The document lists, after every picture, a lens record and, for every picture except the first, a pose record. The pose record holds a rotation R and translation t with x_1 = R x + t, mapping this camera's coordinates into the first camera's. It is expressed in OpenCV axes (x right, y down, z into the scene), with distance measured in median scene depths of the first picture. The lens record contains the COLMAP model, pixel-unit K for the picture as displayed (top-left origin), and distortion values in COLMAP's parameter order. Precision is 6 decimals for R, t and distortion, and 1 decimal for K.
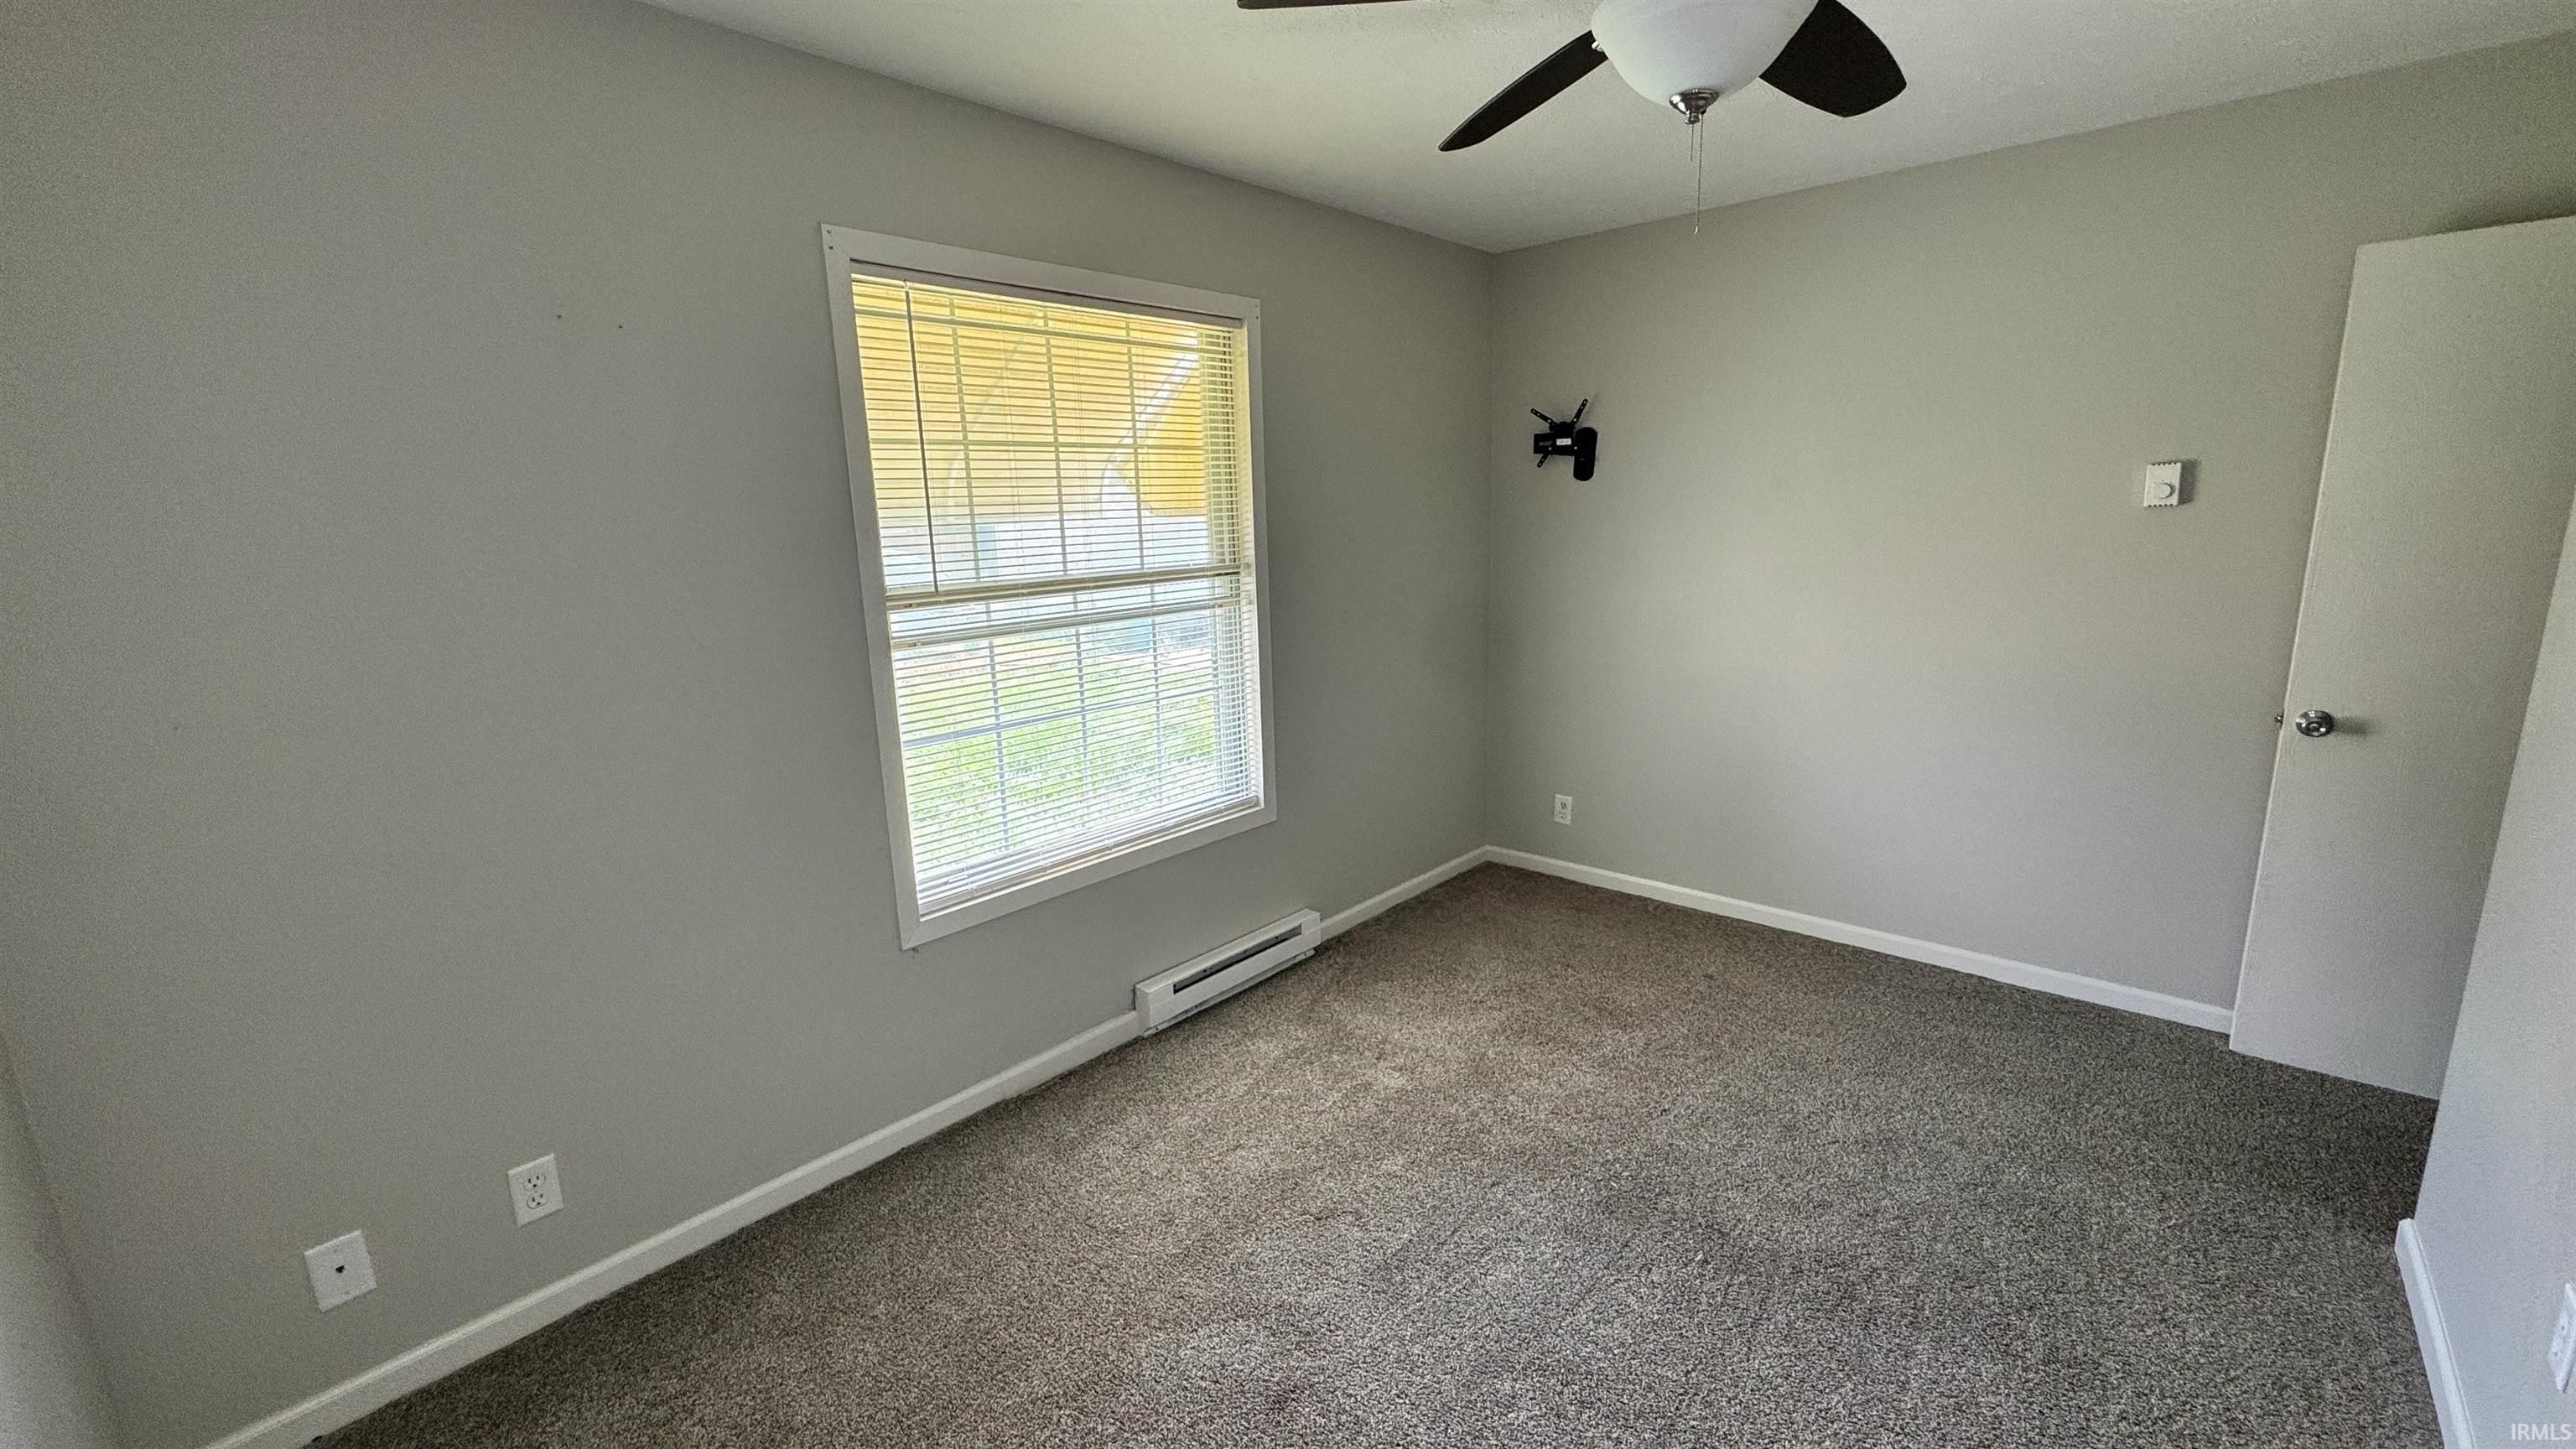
lens RADIAL K [[1026.1, 0, 1276.7], [0, 1026.1, 709.9], [0, 0, 1]] dist [-0.003218, 0.000206]
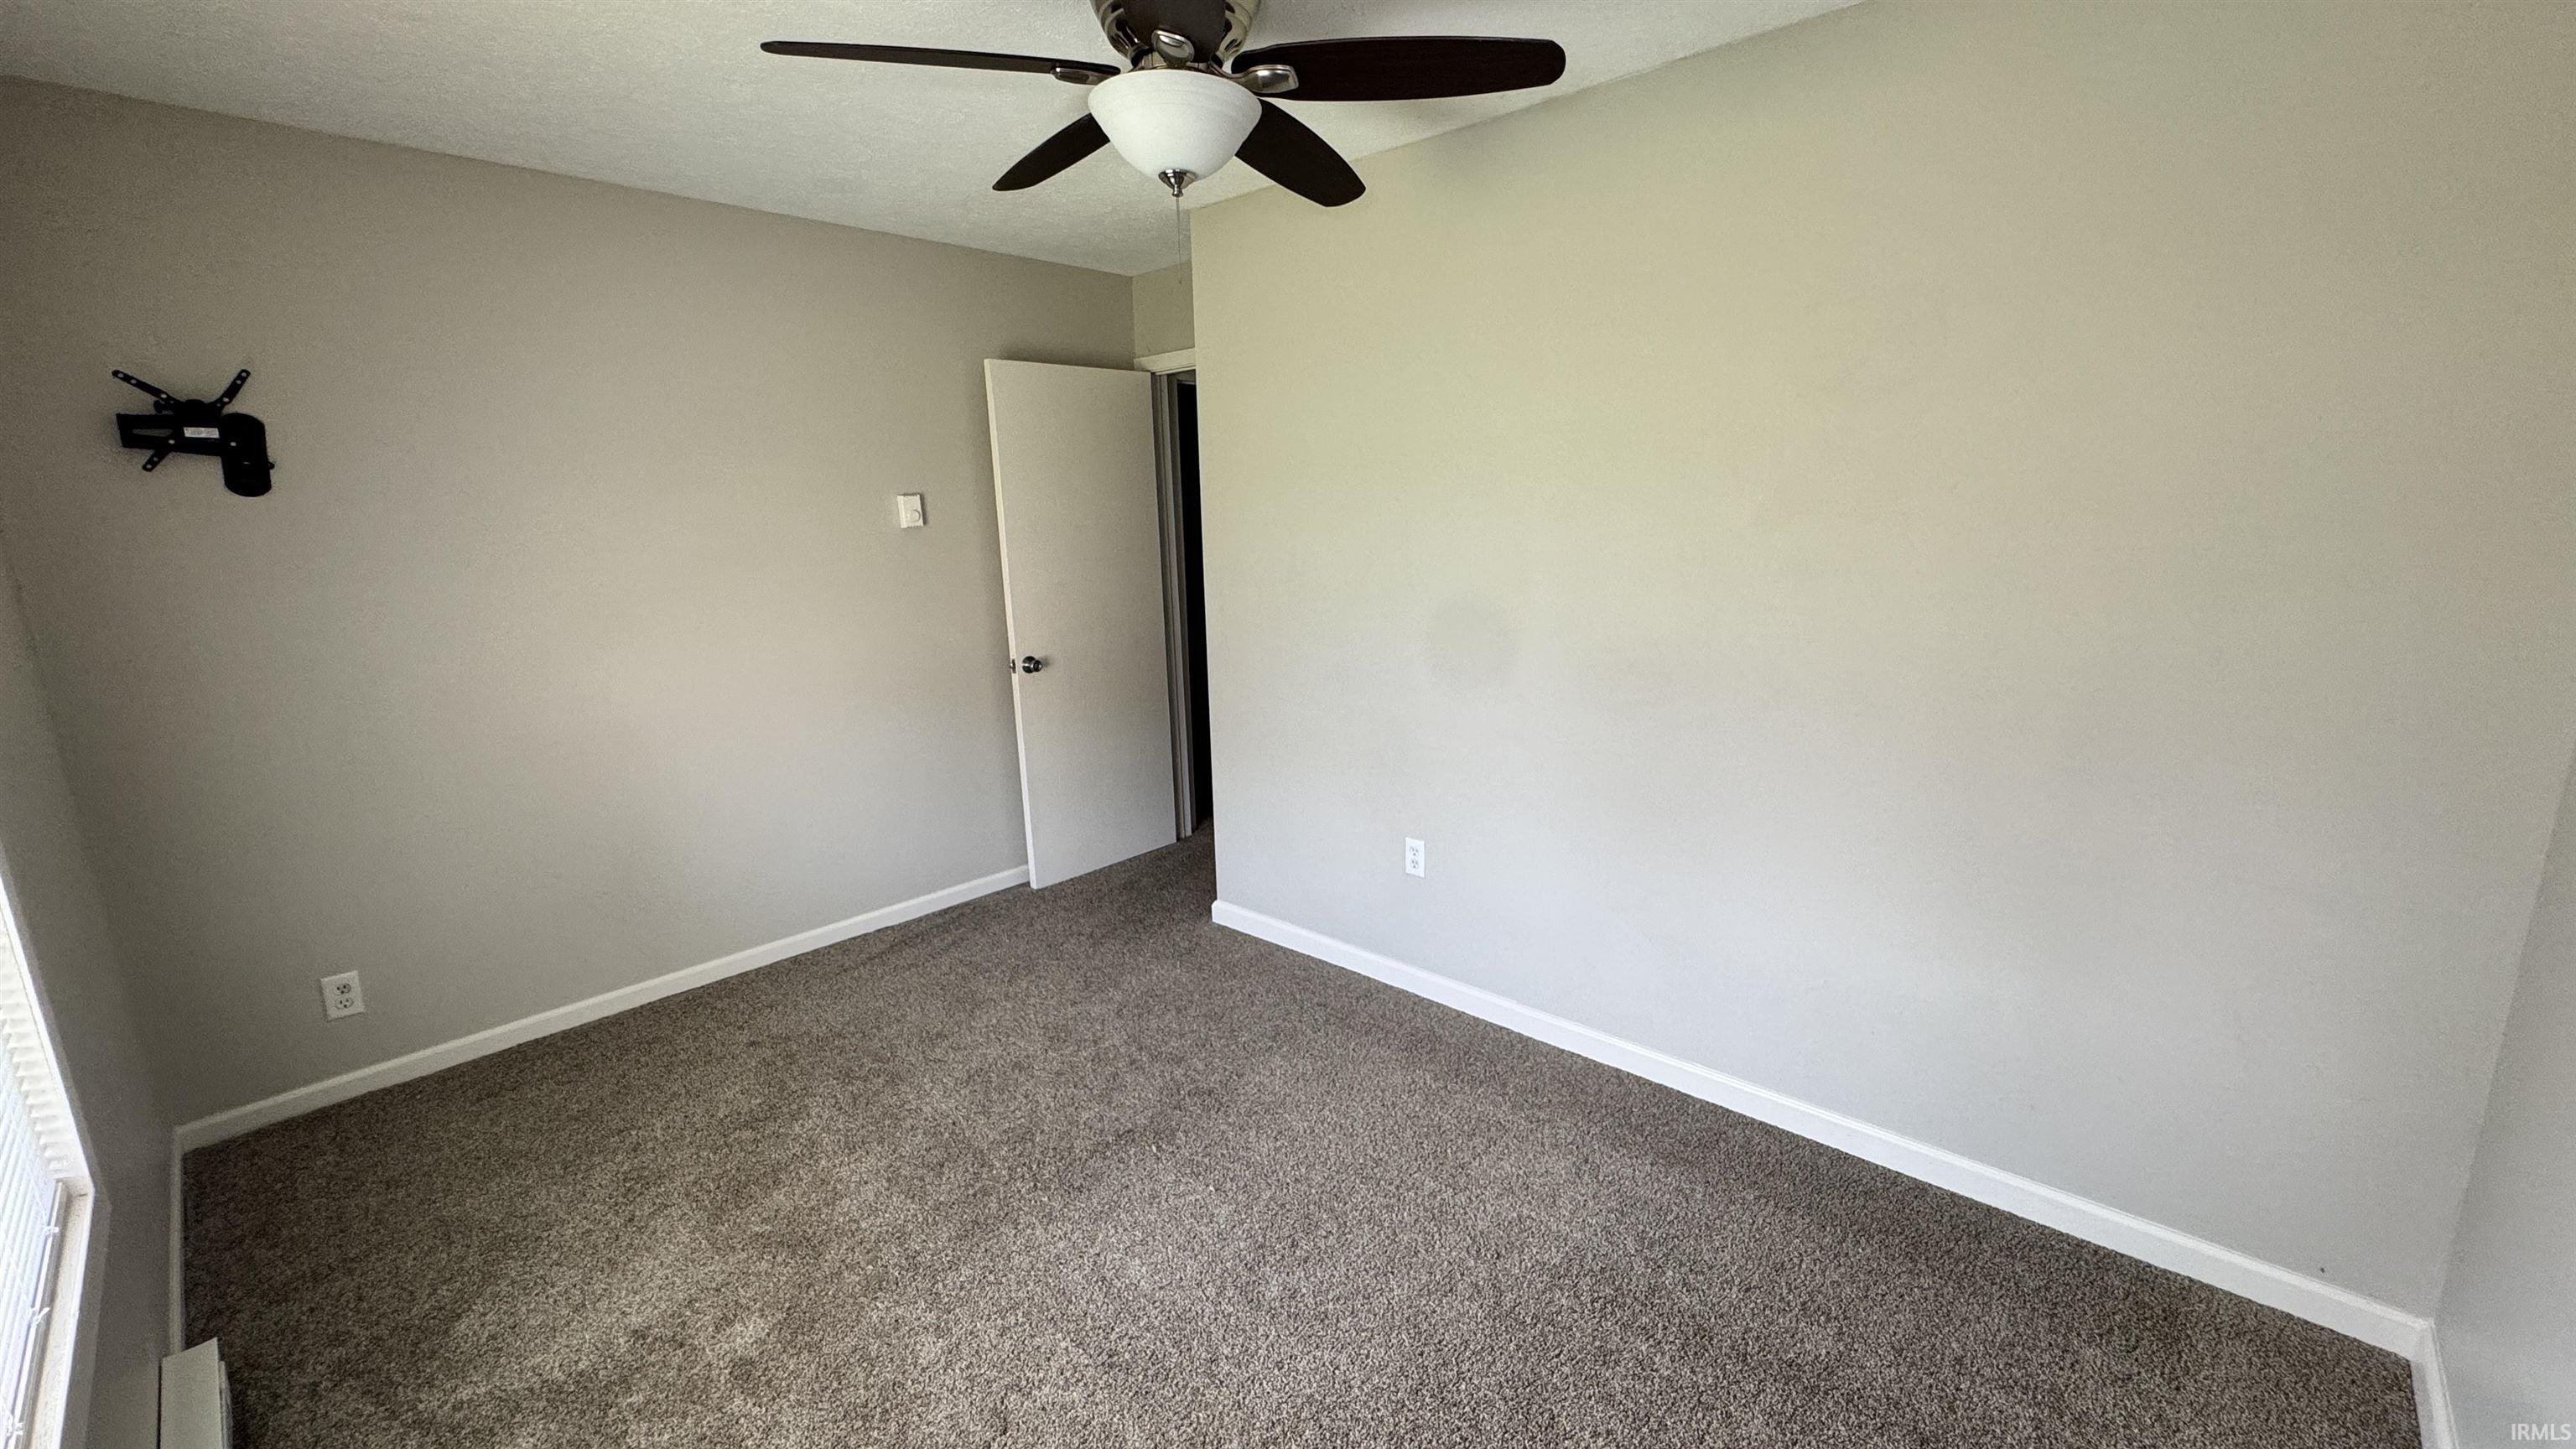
lens RADIAL K [[1026.1, 0, 1296.2], [0, 1026.1, 716.0], [0, 0, 1]] dist [-0.003218, 0.000206]
pose [[0.012791, -0.176955, 0.984136, -0.380681], [0.214761, 0.961734, 0.170136, -0.064520], [-0.976583, 0.209177, 0.050304, 0.388945]]
